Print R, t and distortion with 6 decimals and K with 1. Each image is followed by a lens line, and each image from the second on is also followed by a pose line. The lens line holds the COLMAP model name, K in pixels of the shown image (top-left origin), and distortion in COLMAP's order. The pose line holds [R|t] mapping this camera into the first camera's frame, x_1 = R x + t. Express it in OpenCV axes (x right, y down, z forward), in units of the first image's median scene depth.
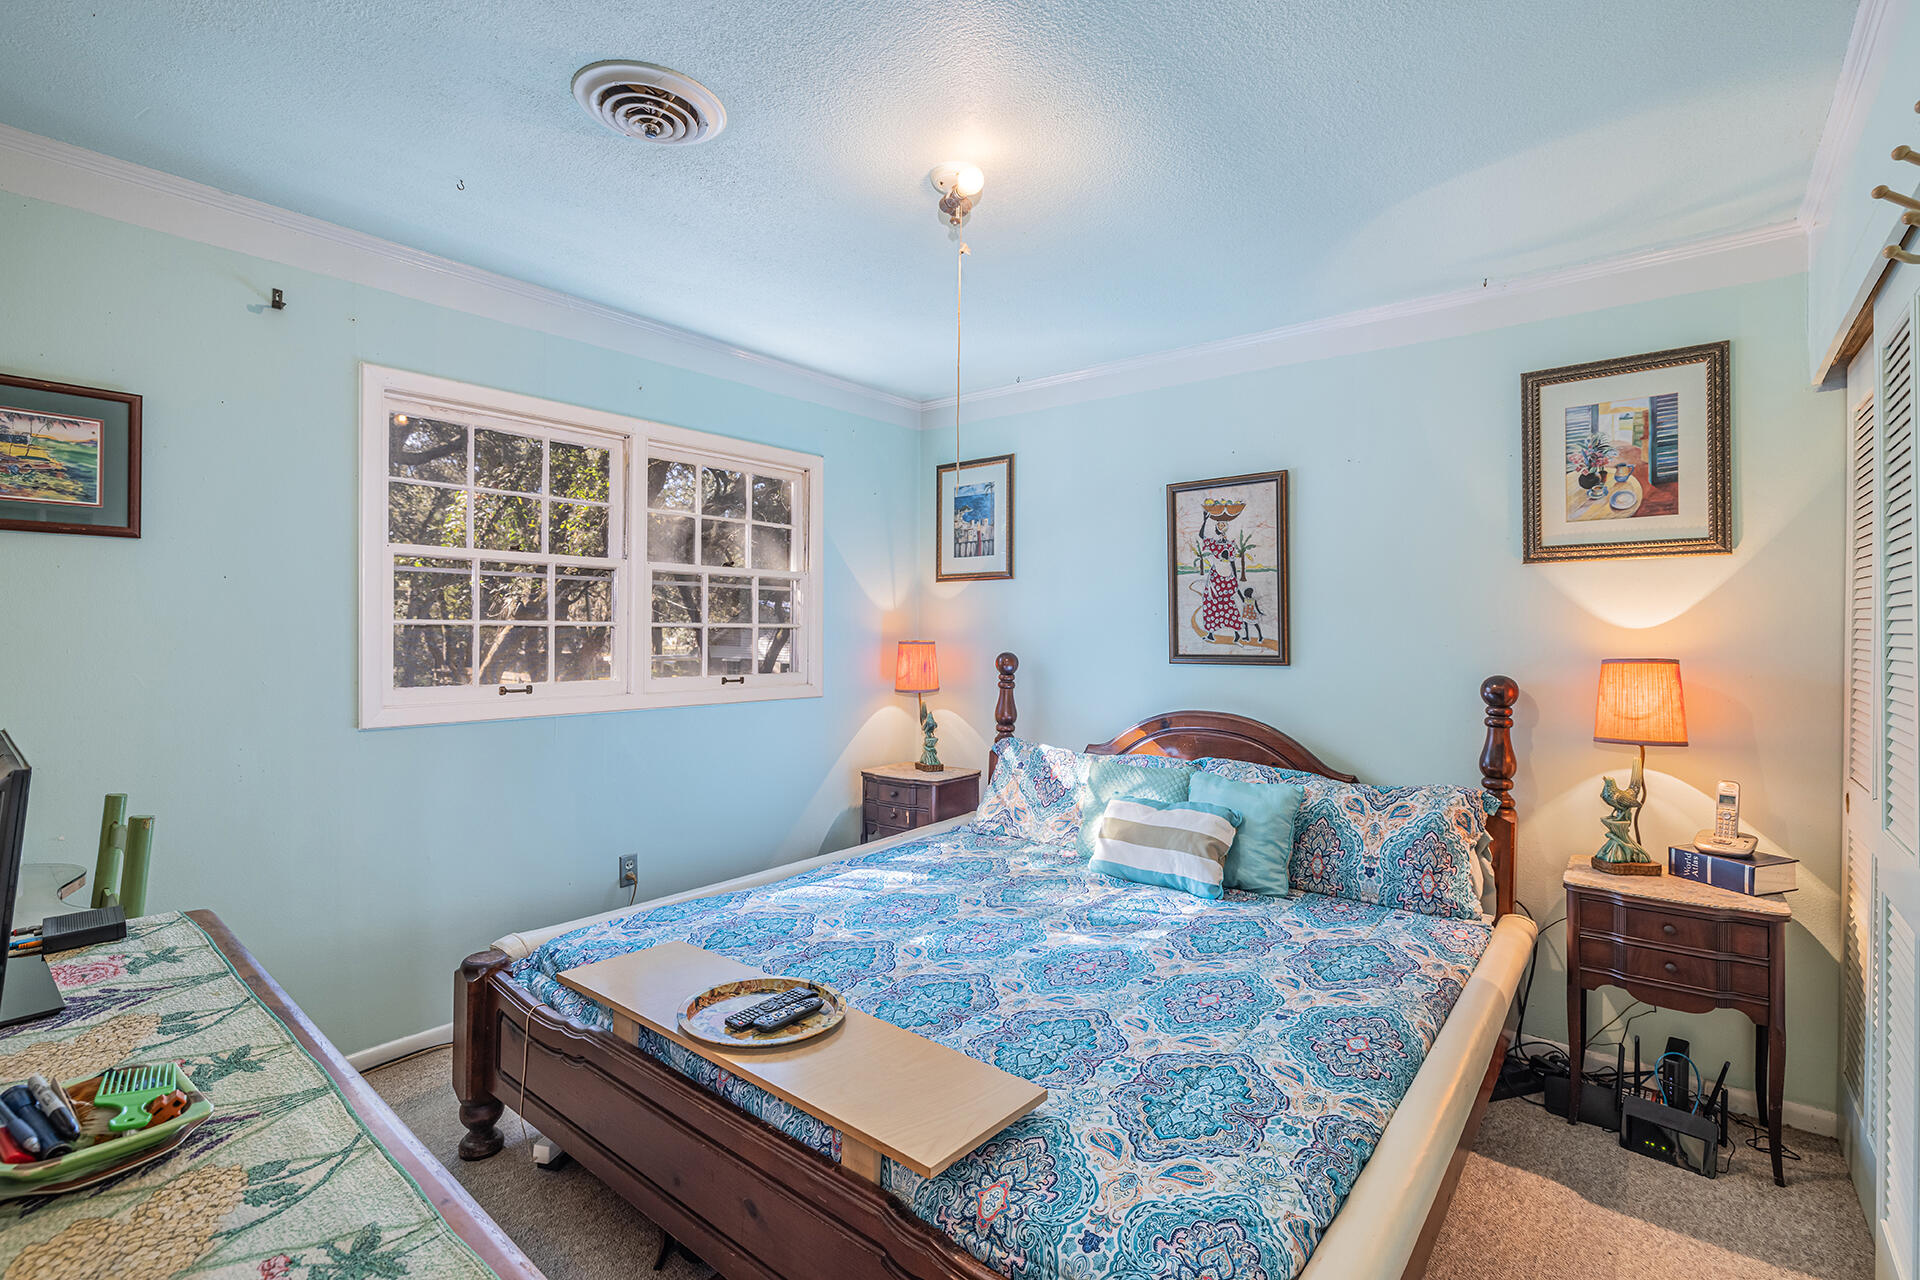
lens RADIAL K [[872.8, 0, 955.4], [0, 872.8, 632.8], [0, 0, 1]] dist [-0.021625, 0.000154]
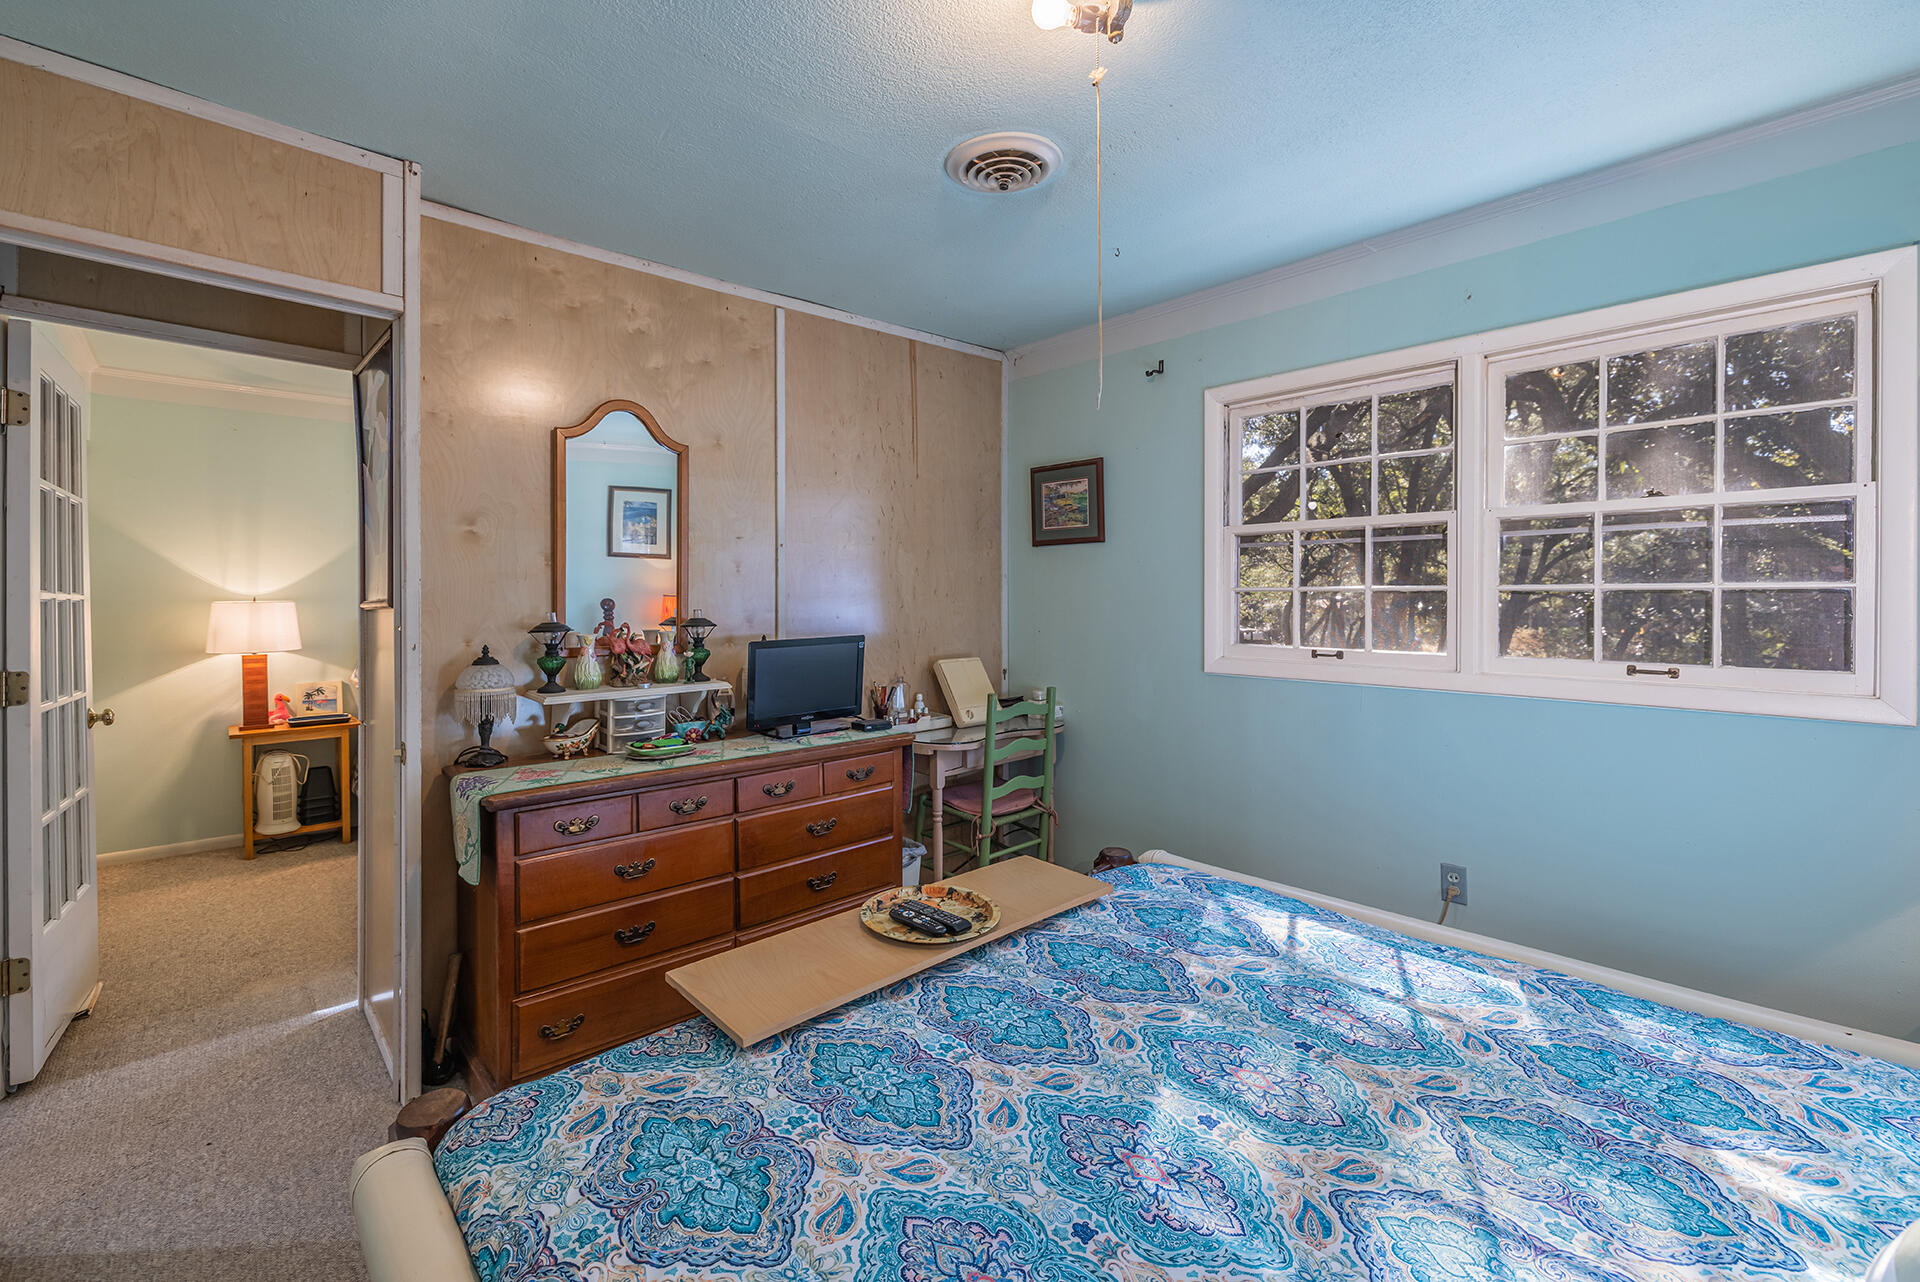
lens RADIAL K [[827.4, 0, 956.0], [0, 827.4, 623.4], [0, 0, 1]] dist [0.012624, 0.000283]
pose [[-0.134724, 0.027830, -0.990492, 0.711645], [-0.000833, 0.999602, 0.028199, 0.002754], [0.990883, 0.004625, -0.134647, 0.948018]]
